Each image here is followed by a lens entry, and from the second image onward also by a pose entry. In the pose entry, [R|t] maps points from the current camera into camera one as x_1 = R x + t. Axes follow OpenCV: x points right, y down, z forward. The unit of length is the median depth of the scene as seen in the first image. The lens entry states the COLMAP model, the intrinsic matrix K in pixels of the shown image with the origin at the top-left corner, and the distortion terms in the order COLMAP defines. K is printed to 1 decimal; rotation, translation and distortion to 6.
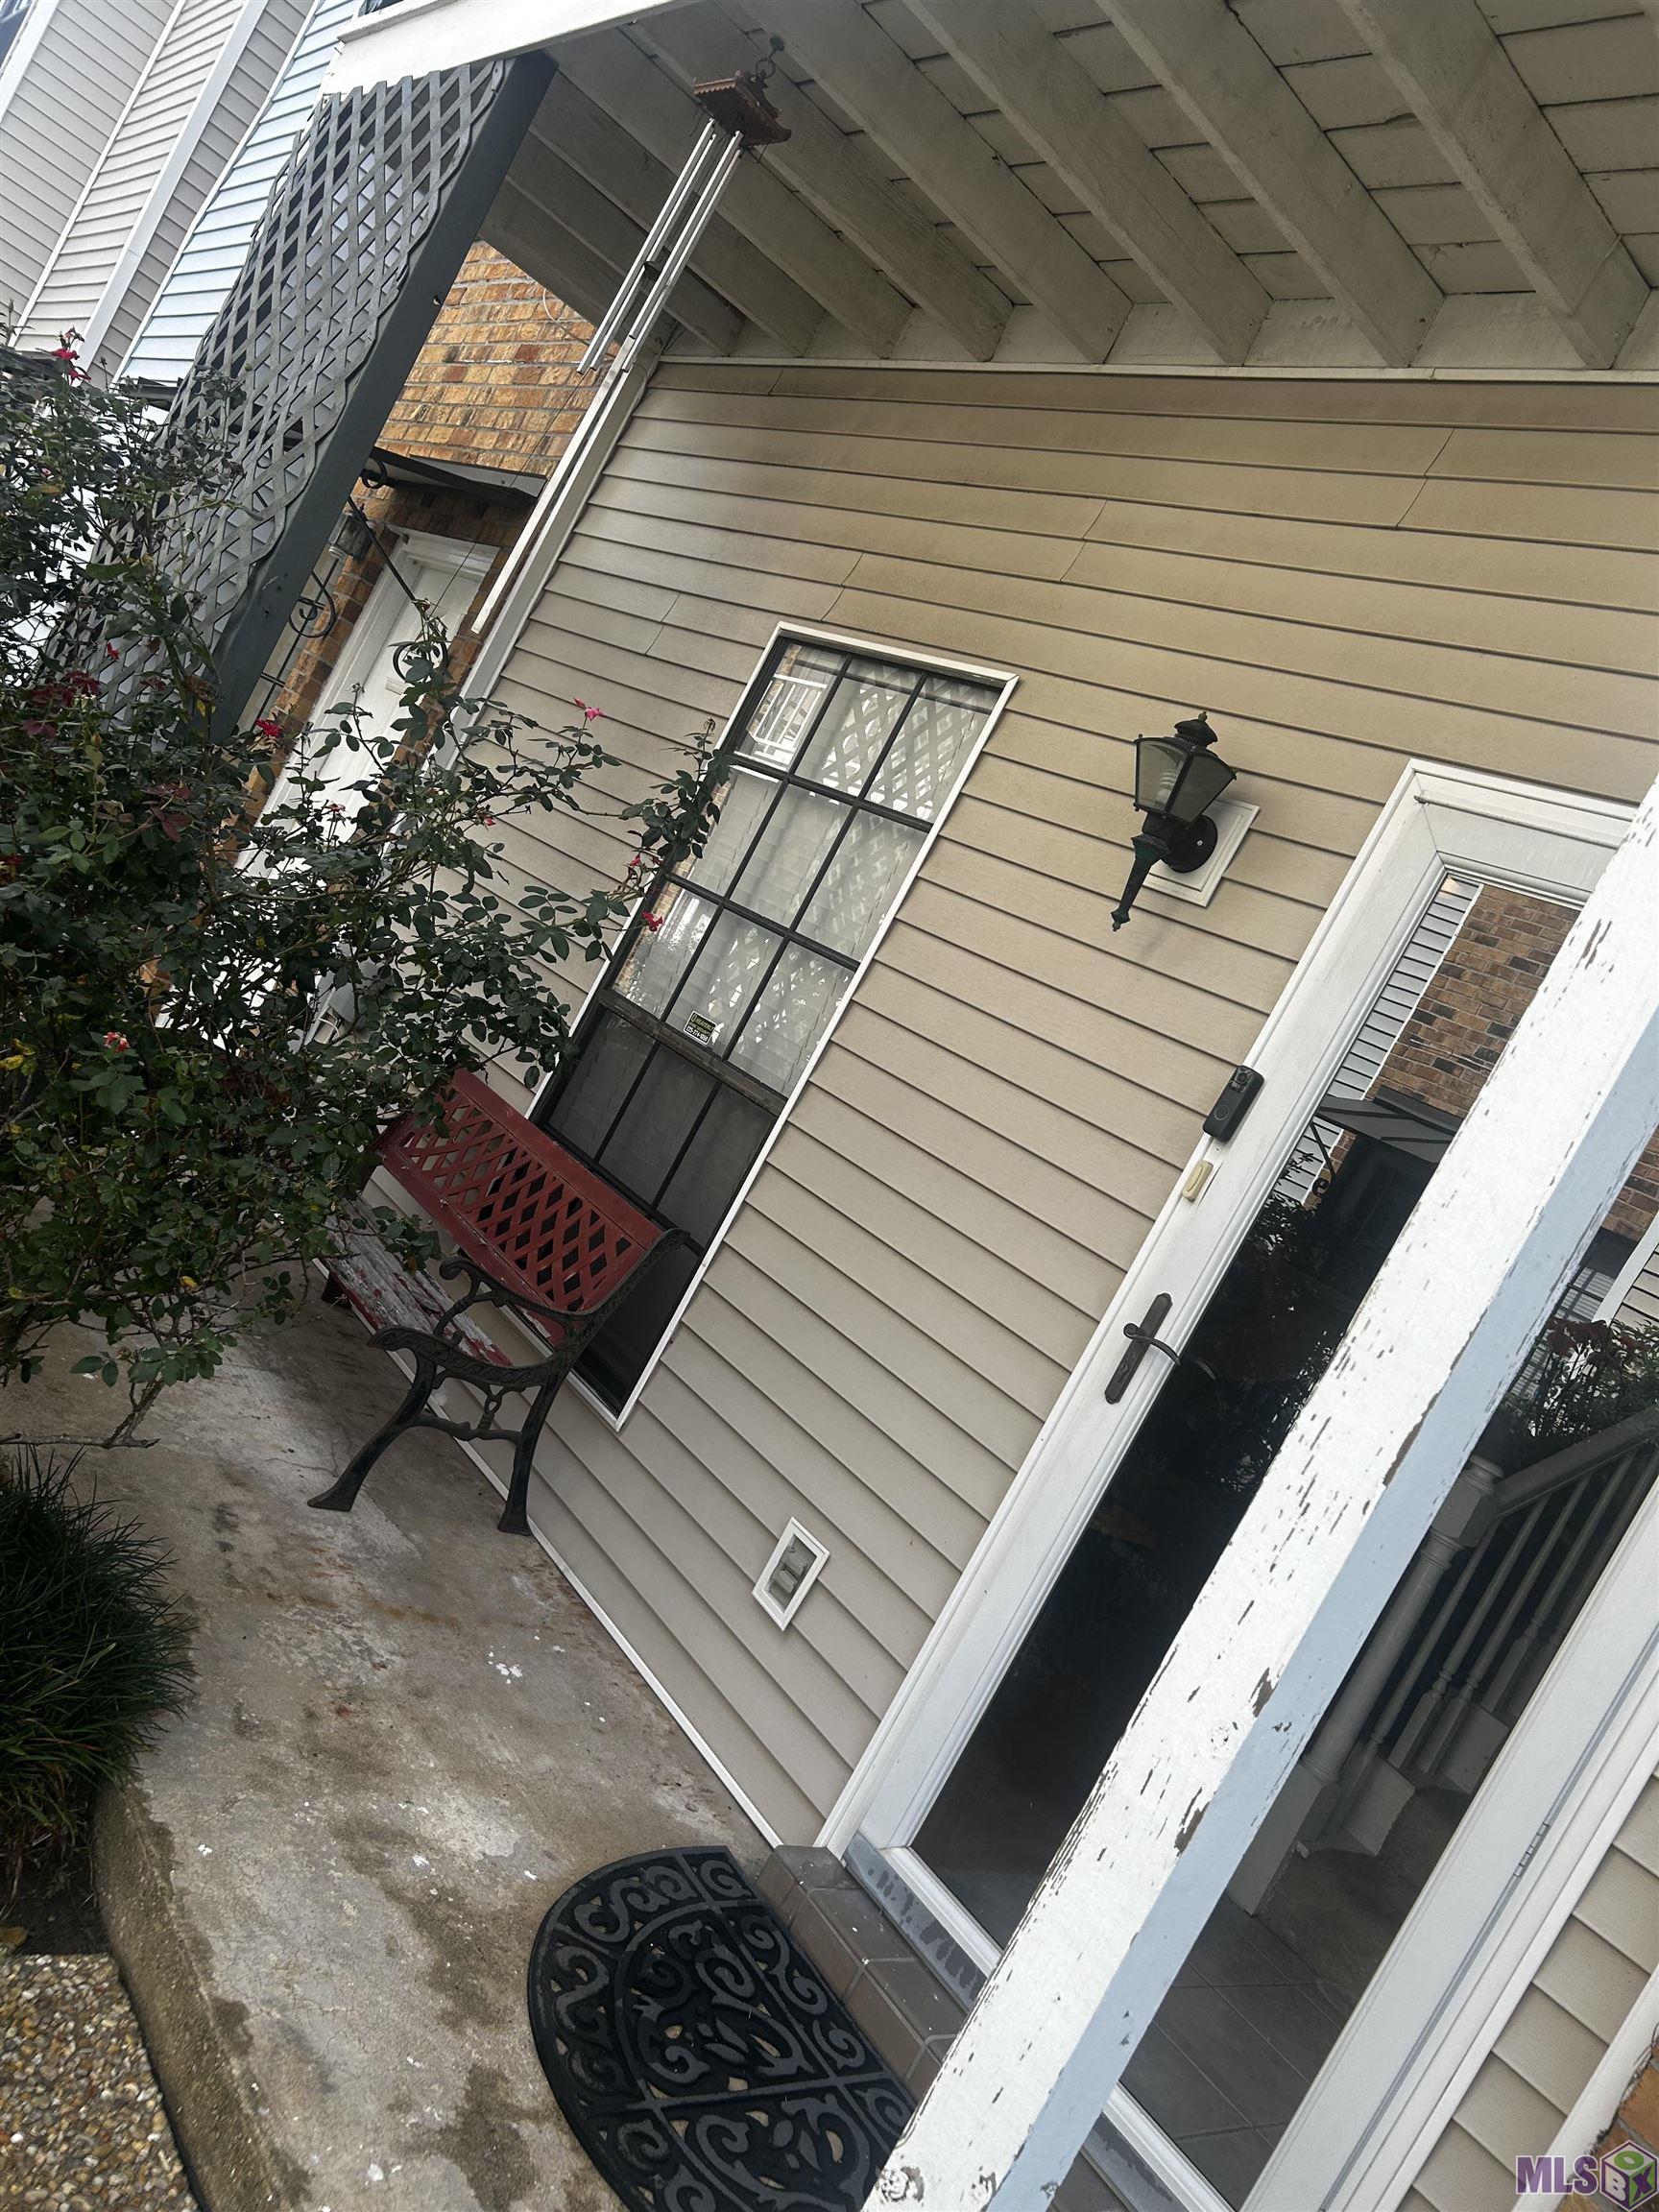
lens RADIAL K [[1661.3, 0, 823.1], [0, 1661.3, 1120.4], [0, 0, 1]] dist [0.041266, -0.043595]
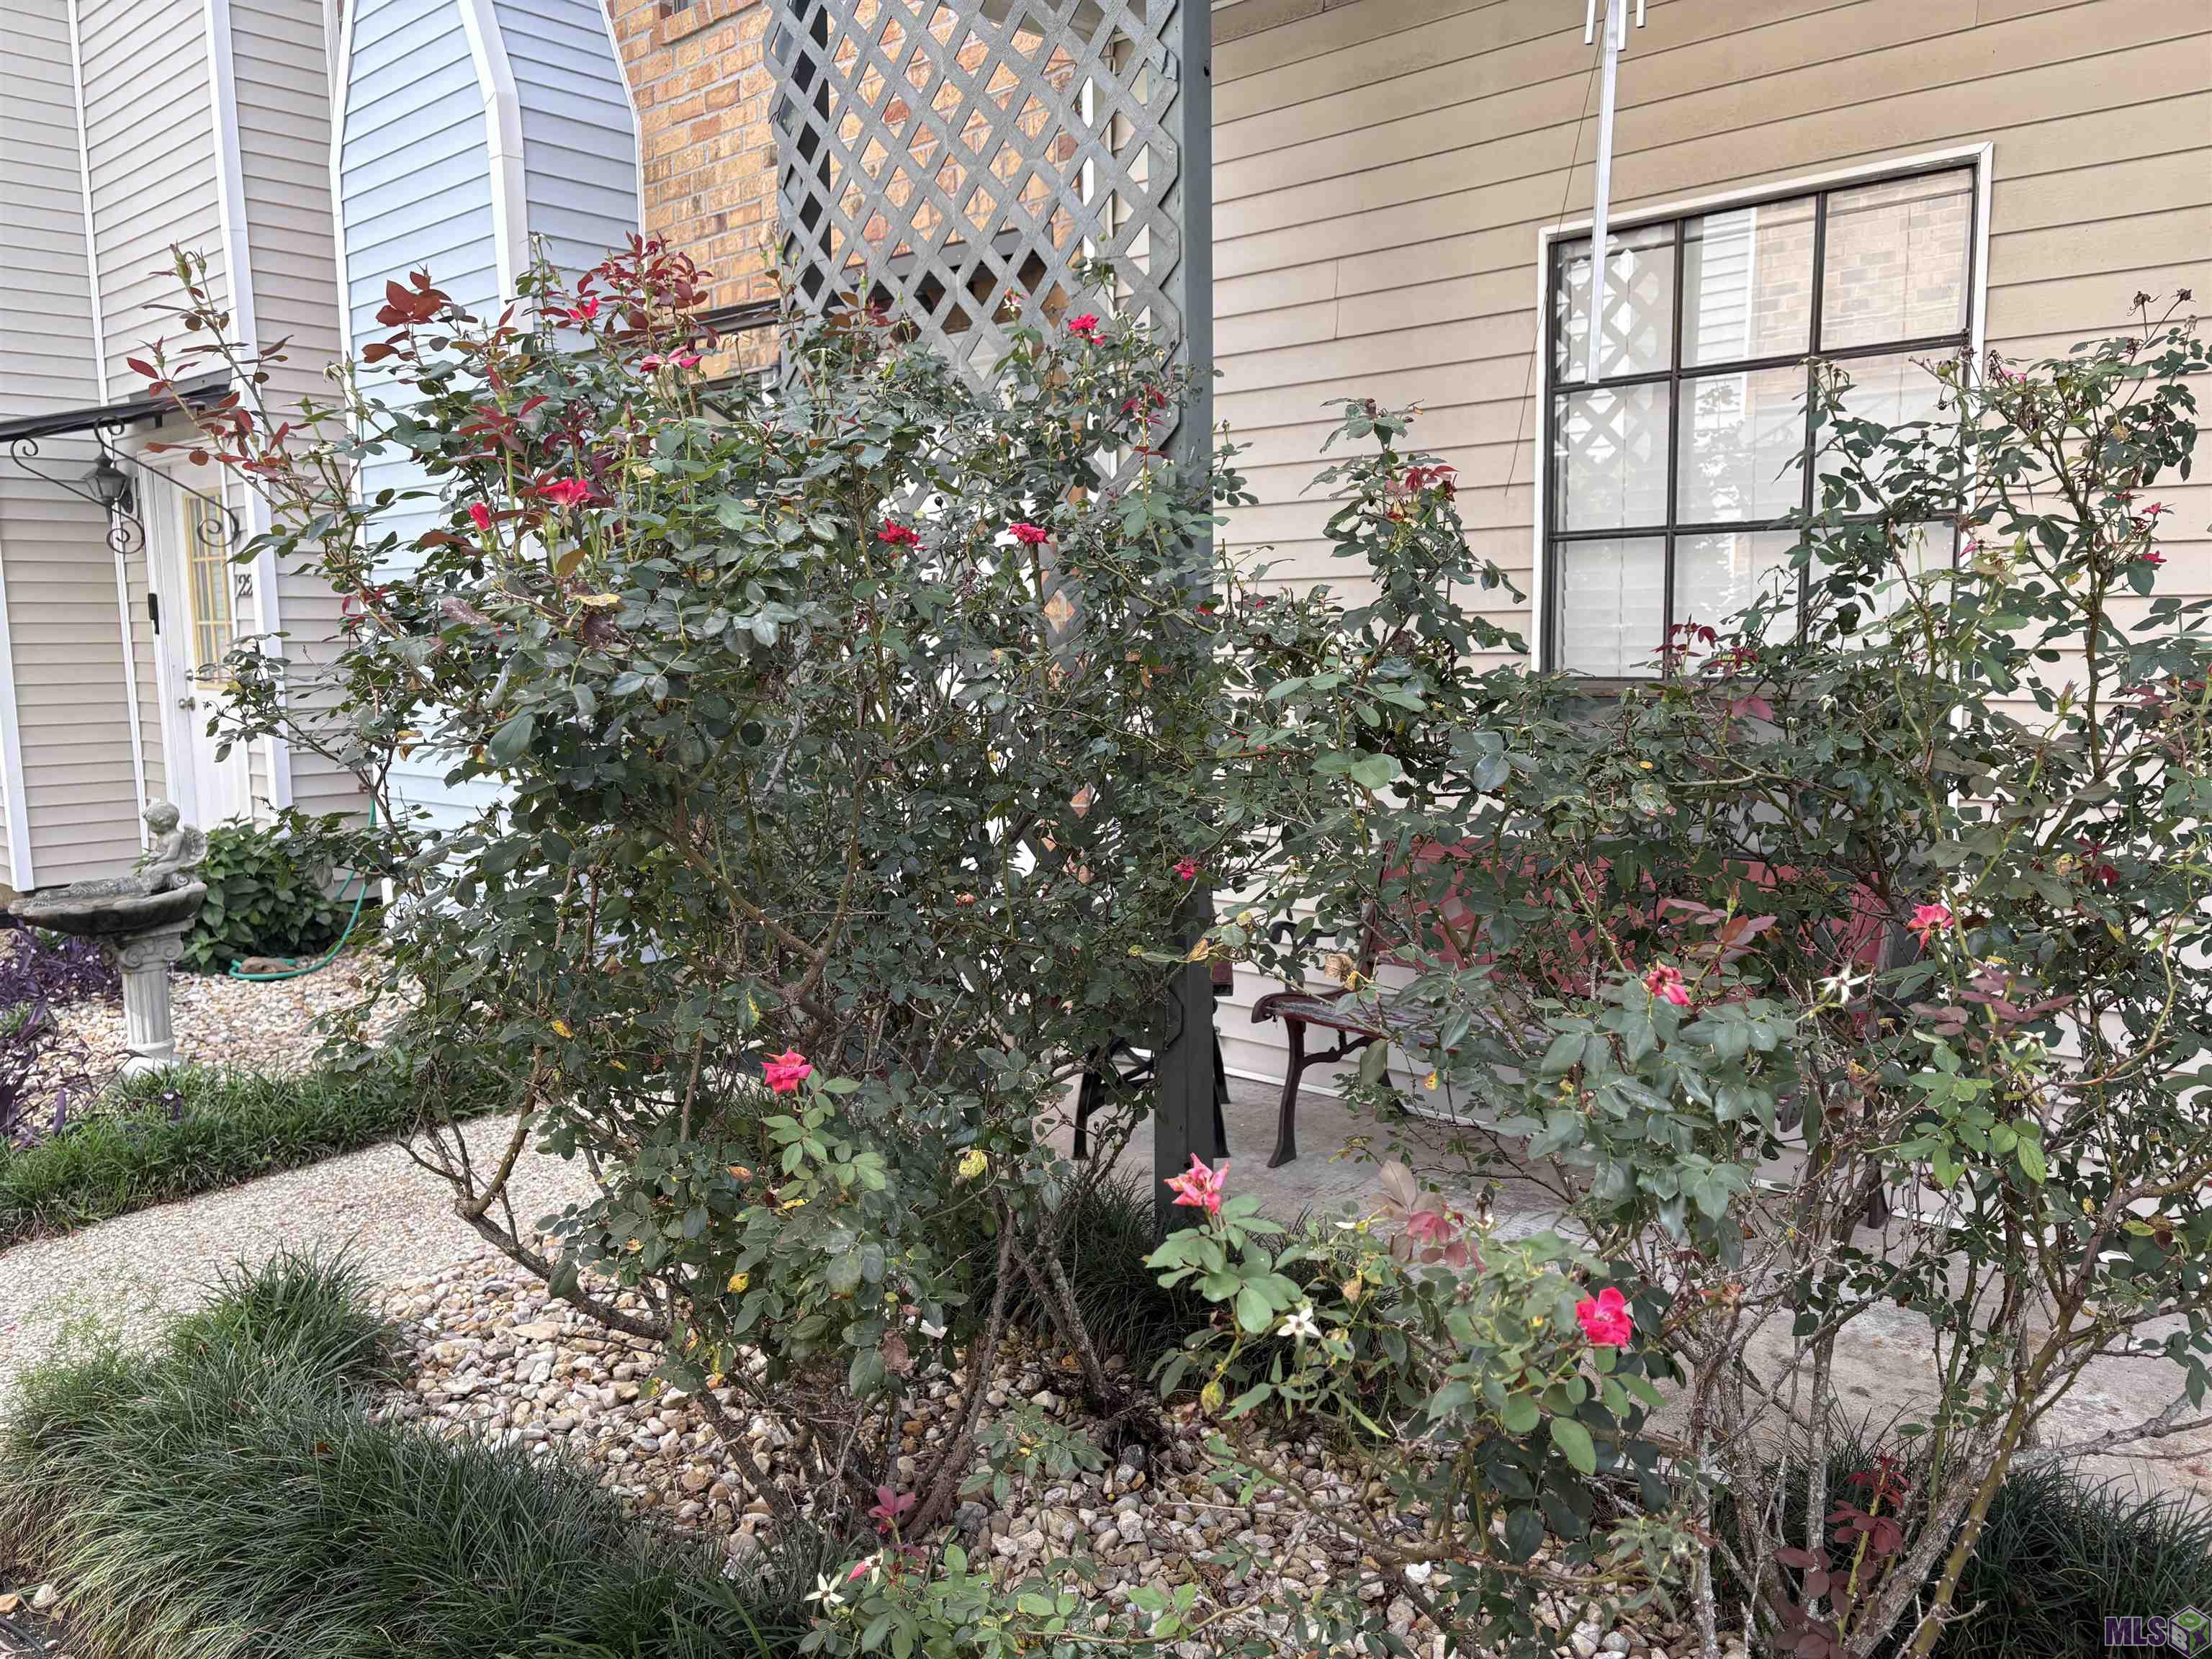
lens RADIAL K [[1675.2, 0, 1096.2], [0, 1675.2, 834.3], [0, 0, 1]] dist [0.020983, 0.013920]
pose [[0.864001, -0.498642, 0.069710, -0.672653], [0.489662, 0.864404, 0.114179, -0.346259], [-0.117192, -0.064517, 0.991011, 0.150194]]
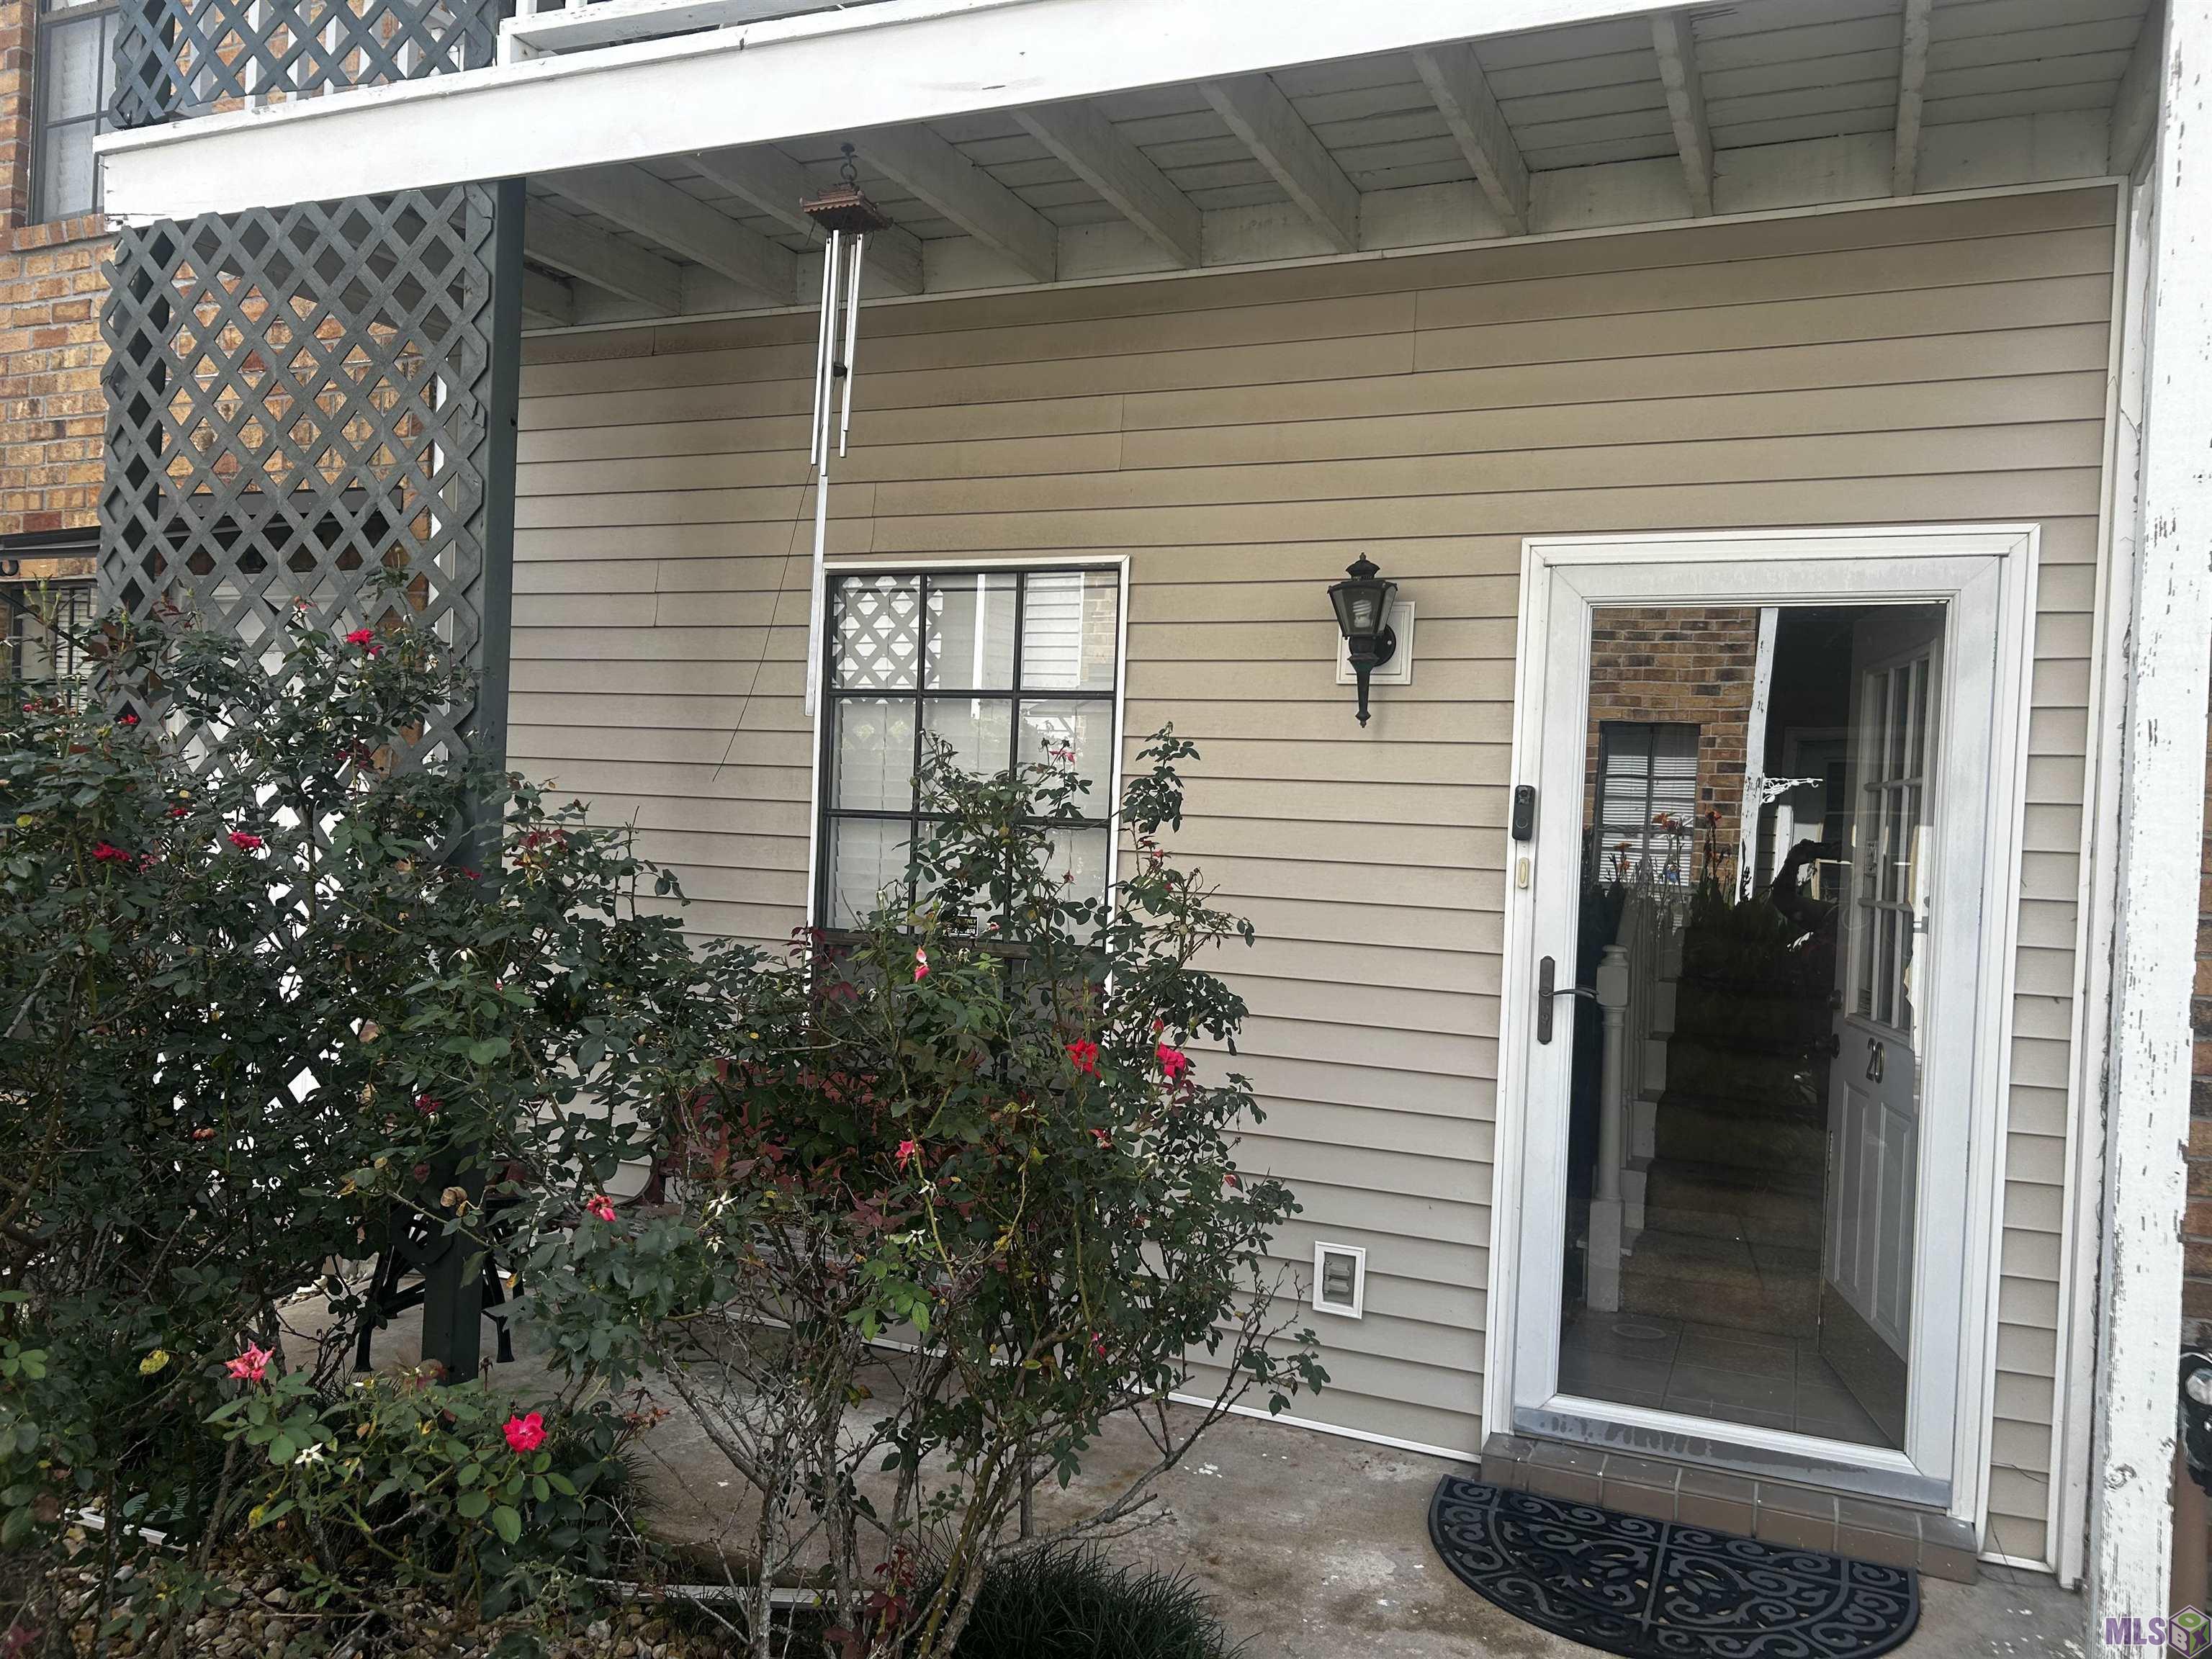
lens RADIAL K [[1661.3, 0, 1093.9], [0, 1661.3, 853.0], [0, 0, 1]] dist [0.041266, -0.043595]
pose [[0.801152, -0.443596, 0.401719, -0.595335], [0.408821, 0.895882, 0.173958, -0.356937], [-0.437060, 0.024864, 0.899089, -0.093865]]
